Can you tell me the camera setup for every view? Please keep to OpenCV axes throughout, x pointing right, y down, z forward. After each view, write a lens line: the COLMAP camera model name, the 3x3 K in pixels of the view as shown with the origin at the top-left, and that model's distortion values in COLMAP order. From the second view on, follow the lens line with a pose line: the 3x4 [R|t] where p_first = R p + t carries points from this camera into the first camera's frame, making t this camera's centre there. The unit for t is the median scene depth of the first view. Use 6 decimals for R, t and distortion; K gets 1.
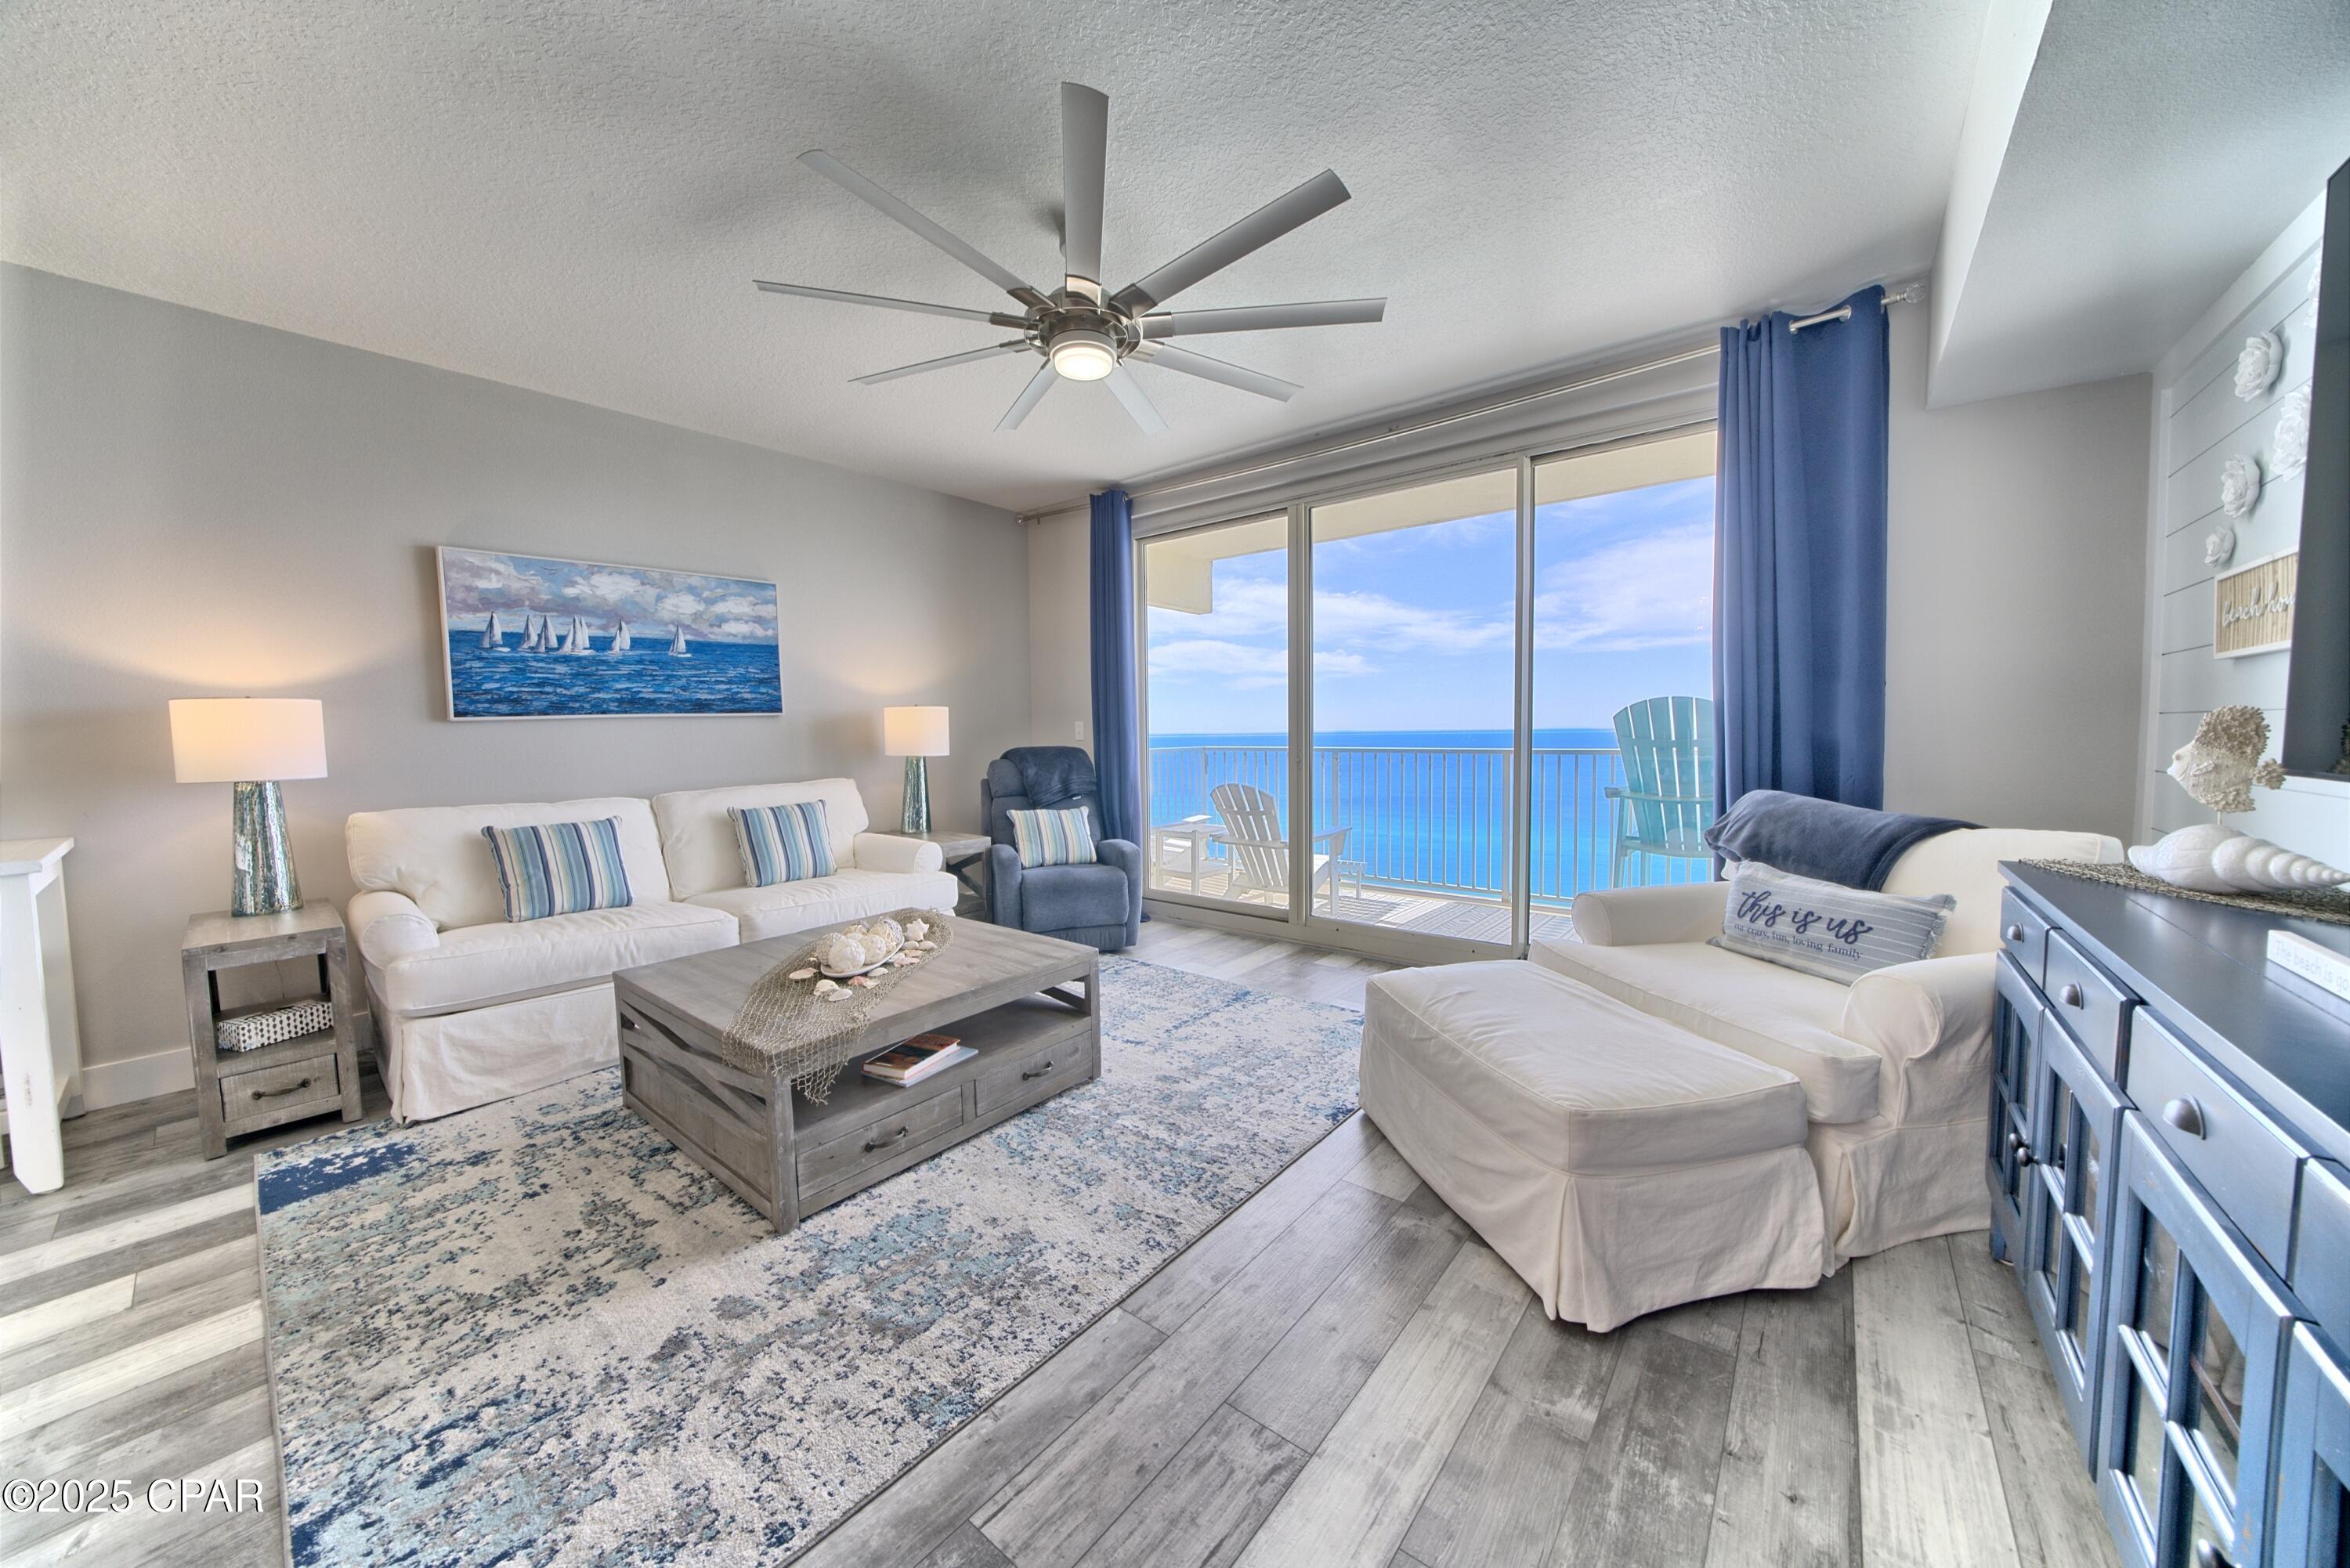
lens RADIAL K [[809.7, 0, 1176.3], [0, 809.7, 776.5], [0, 0, 1]] dist [-0.027715, 0.003391]
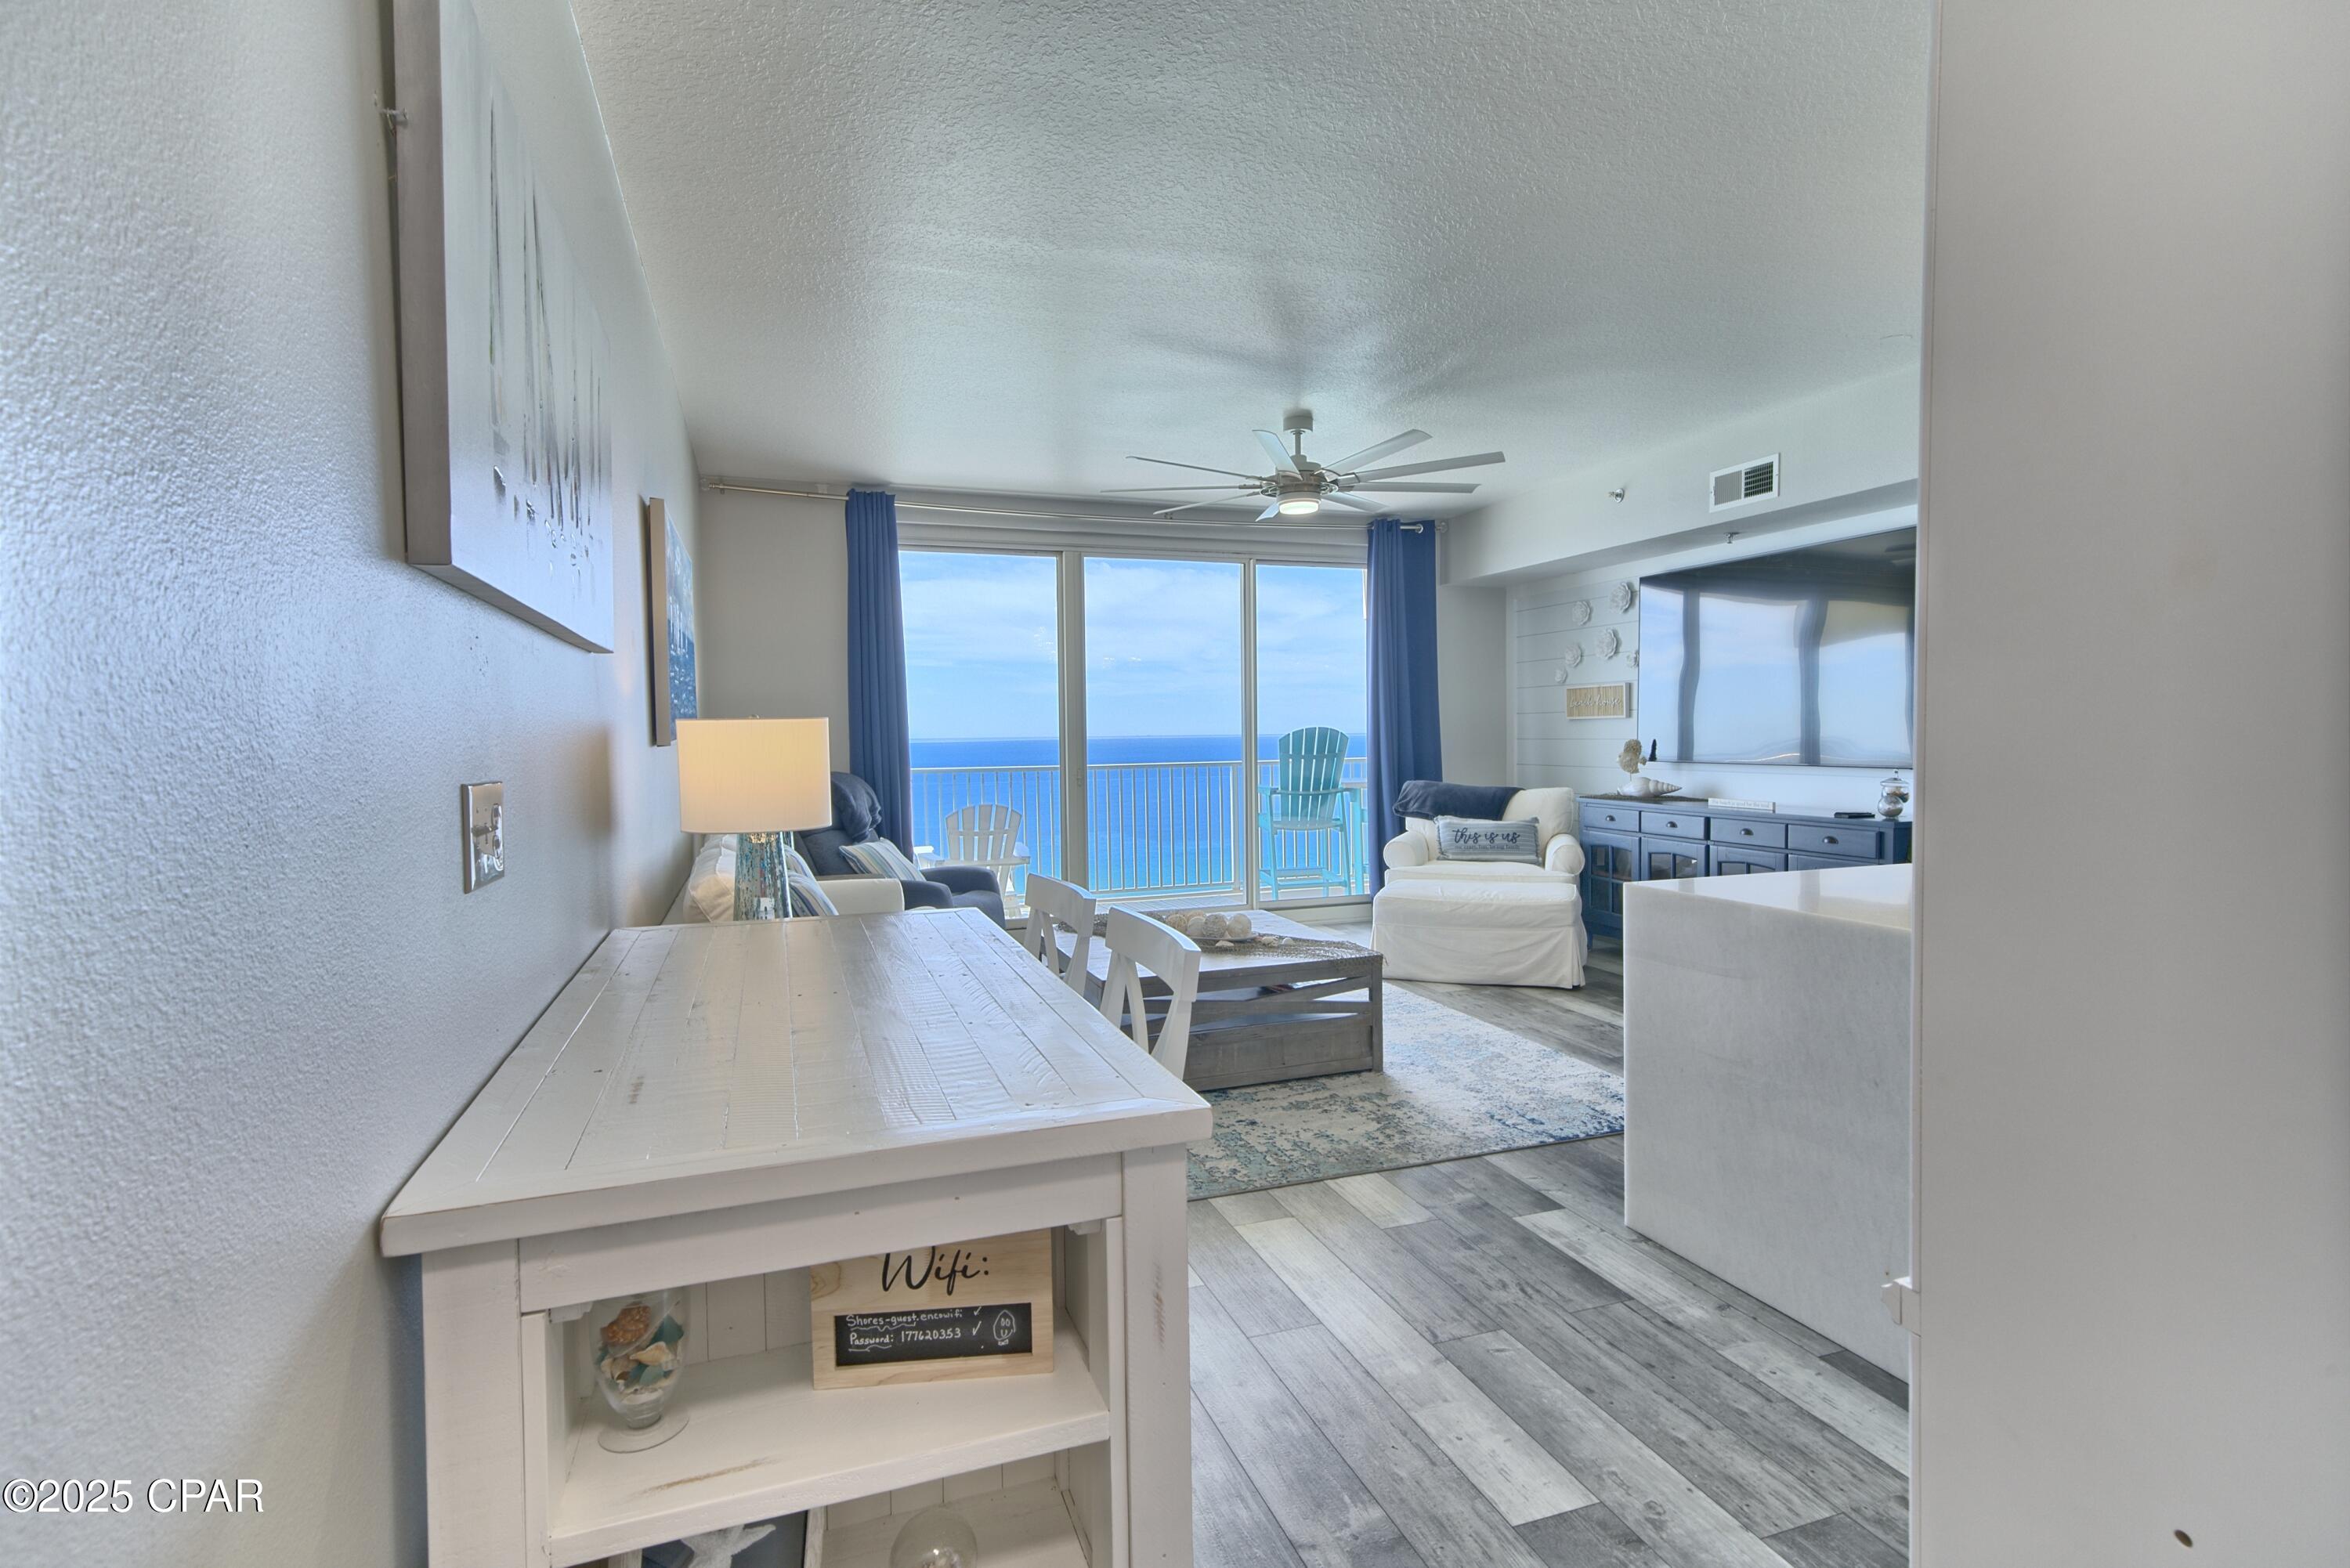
lens RADIAL K [[1135.0, 0, 1172.2], [0, 1135.0, 777.9], [0, 0, 1]] dist [0.013572, -0.000442]
pose [[0.522970, -0.028986, 0.851858, -1.549386], [0.056070, 0.998427, -0.000449, -0.016524], [-0.850505, 0.047998, 0.523772, 0.086681]]
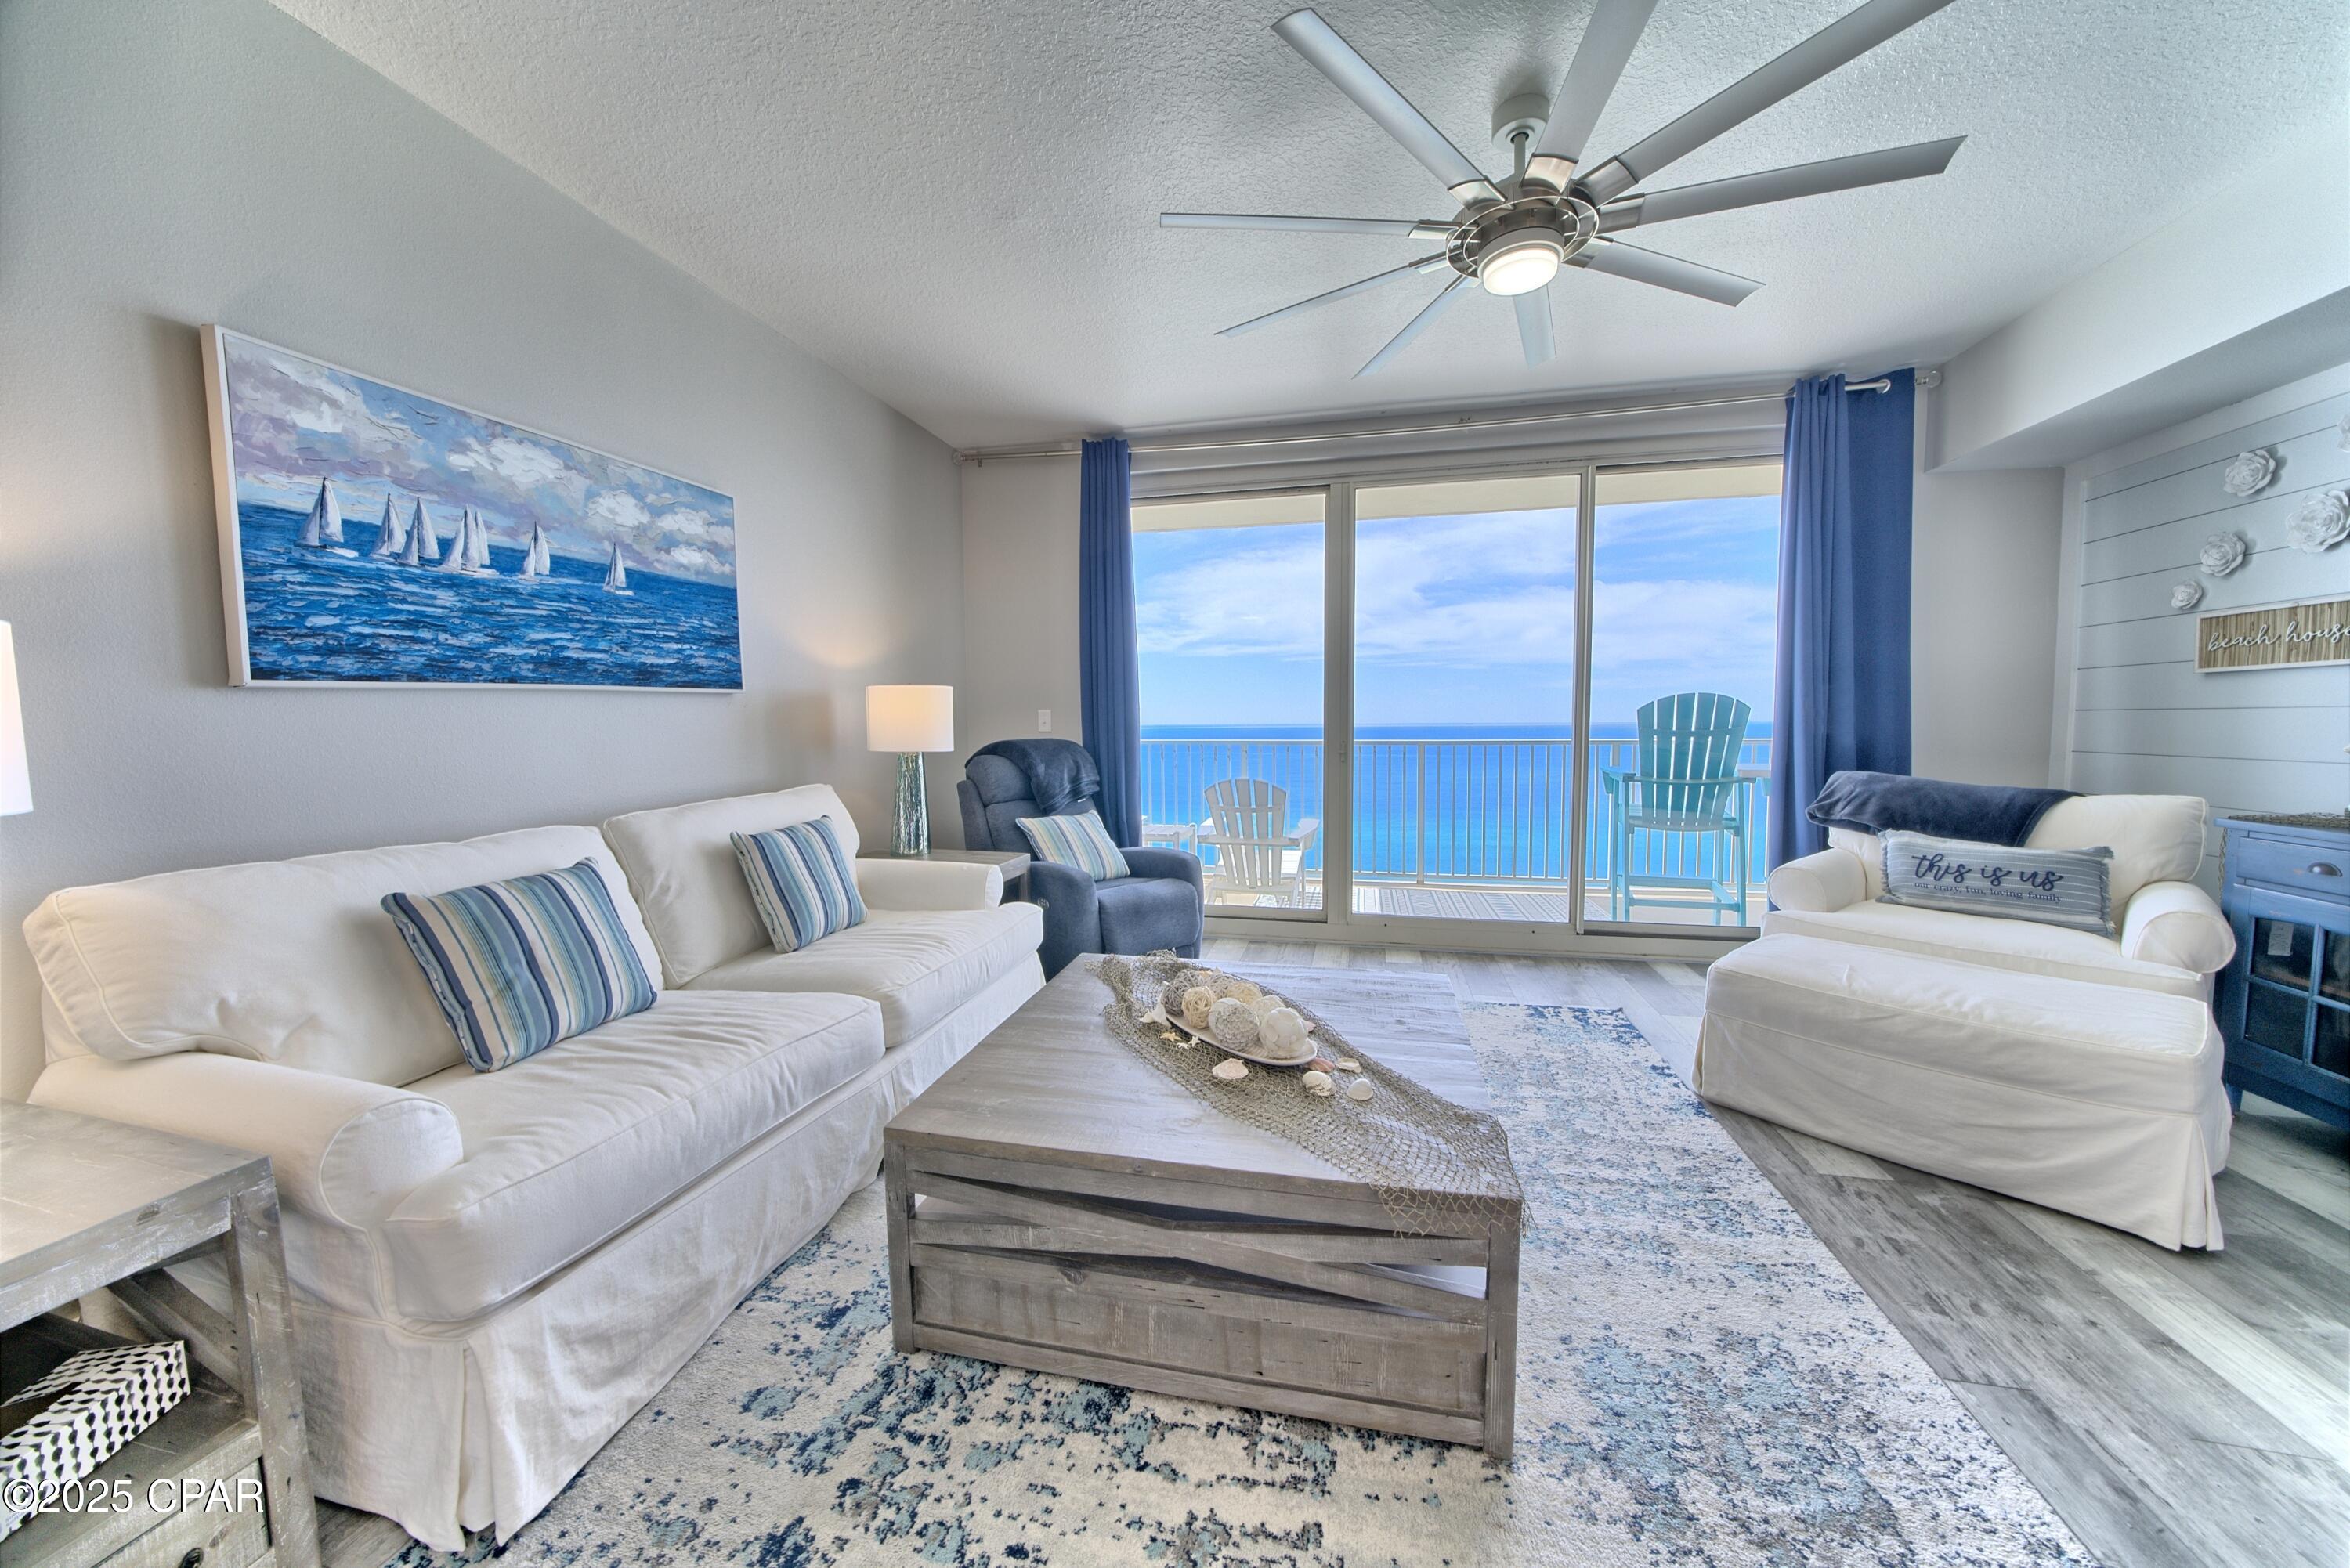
lens RADIAL K [[809.7, 0, 1174.2], [0, 809.7, 776.6], [0, 0, 1]] dist [-0.027715, 0.003391]
pose [[0.901595, -0.023009, 0.431969, -0.605885], [0.020644, 0.999735, 0.010165, -0.006937], [-0.432089, -0.000247, 0.901831, 0.310281]]
